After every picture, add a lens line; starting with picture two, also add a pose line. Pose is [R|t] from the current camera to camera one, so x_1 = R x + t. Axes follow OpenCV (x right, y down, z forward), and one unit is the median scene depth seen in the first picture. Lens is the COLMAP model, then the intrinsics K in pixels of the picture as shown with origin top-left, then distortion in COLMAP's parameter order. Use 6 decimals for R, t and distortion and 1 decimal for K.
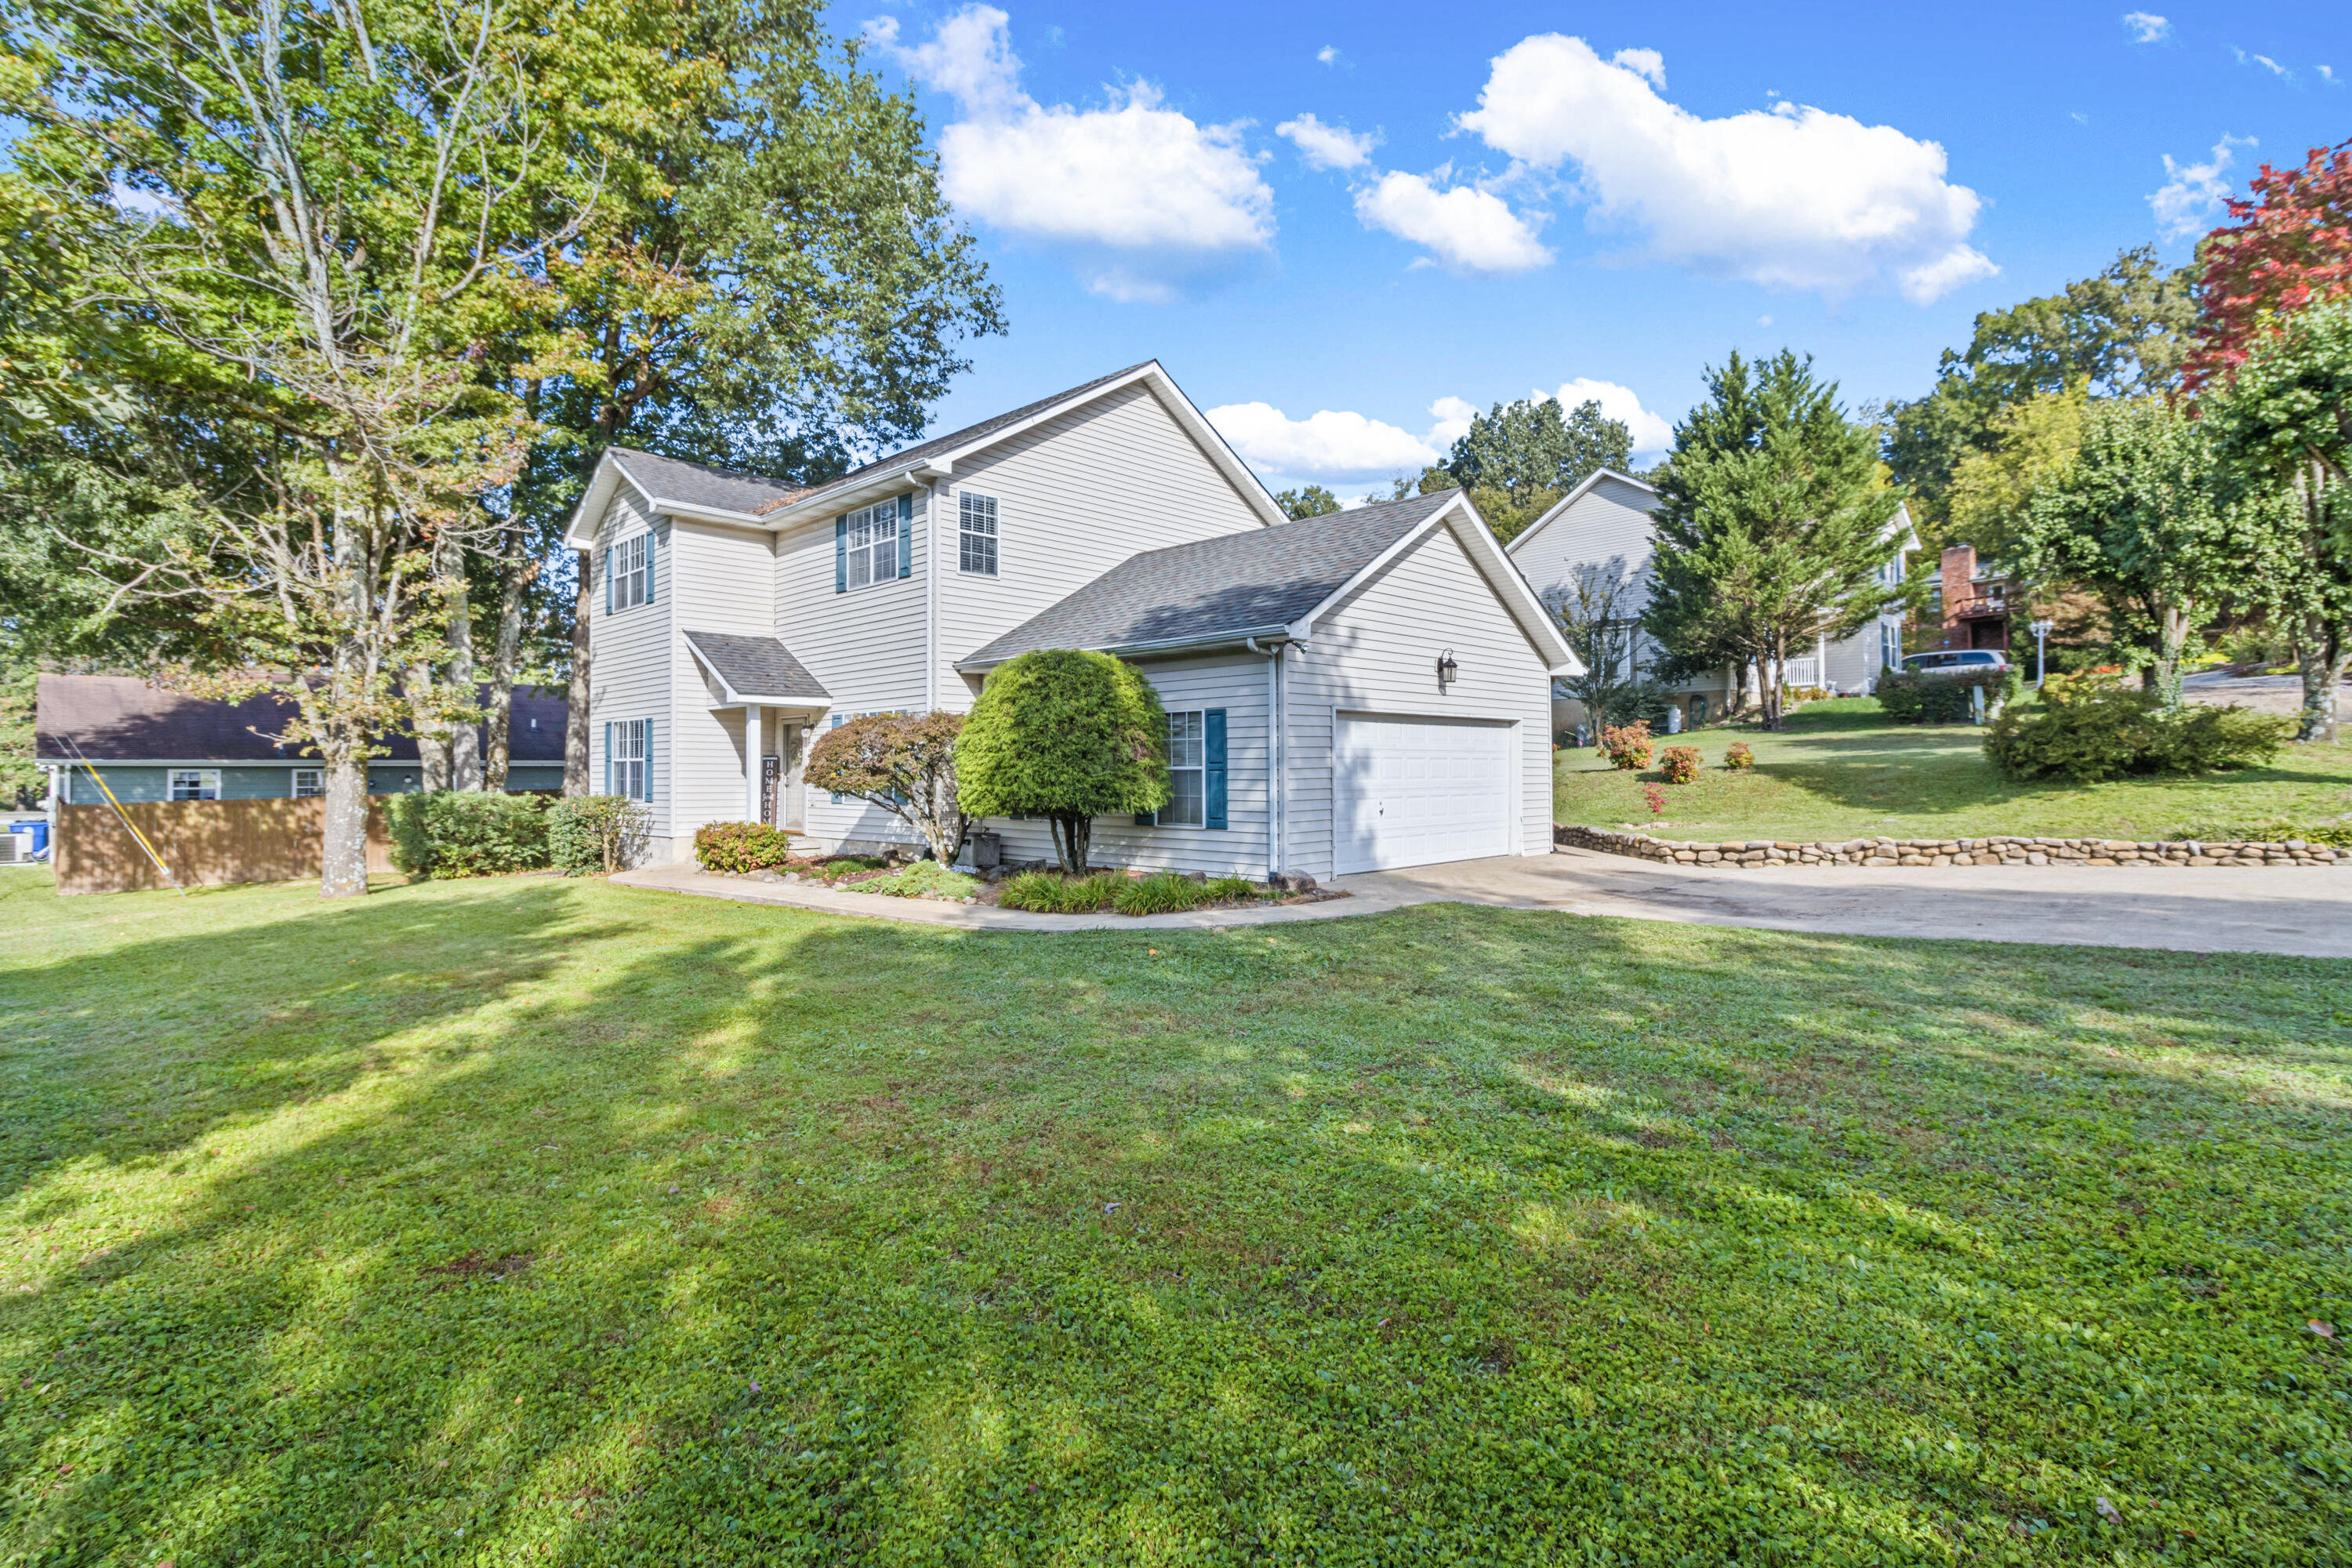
lens RADIAL K [[1094.9, 0, 1174.7], [0, 1094.9, 759.7], [0, 0, 1]] dist [0.002588, 0.000236]
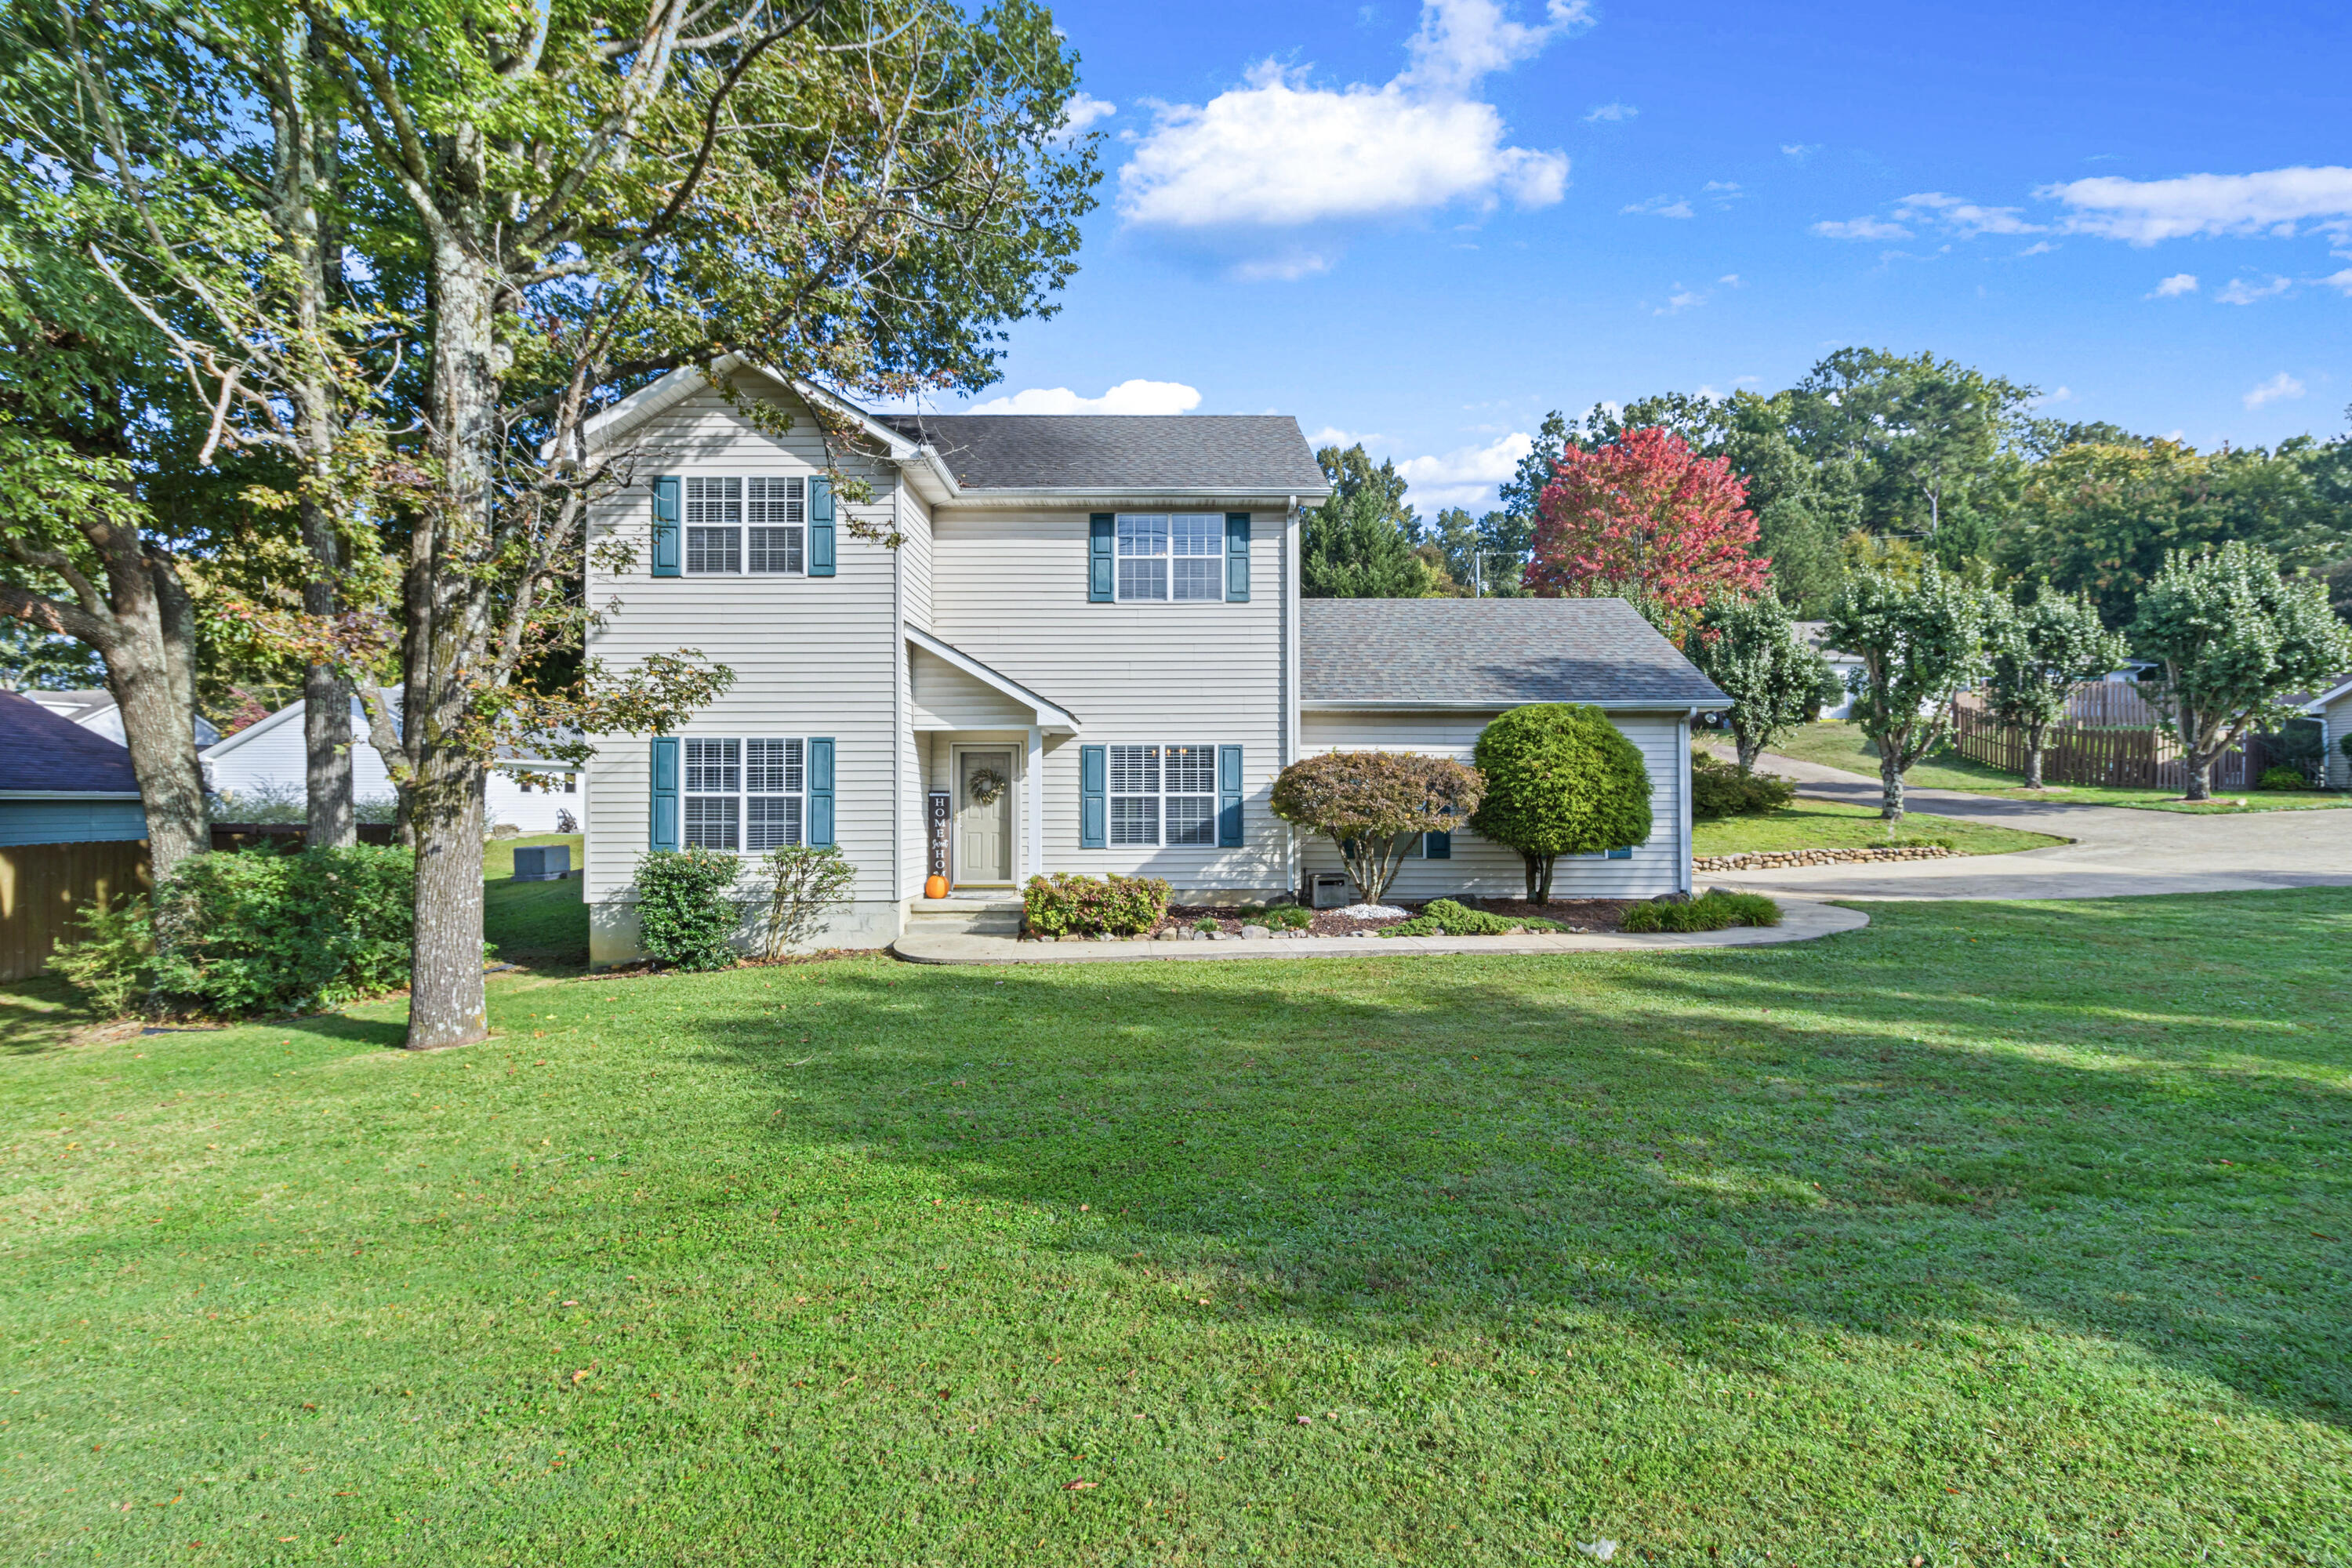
lens RADIAL K [[1094.9, 0, 1174.7], [0, 1094.9, 759.7], [0, 0, 1]] dist [0.002588, 0.000236]
pose [[0.720193, 0.028116, 0.693204, -0.909683], [-0.008521, 0.999462, -0.031686, -0.004011], [-0.693722, 0.016913, 0.720044, 0.372001]]
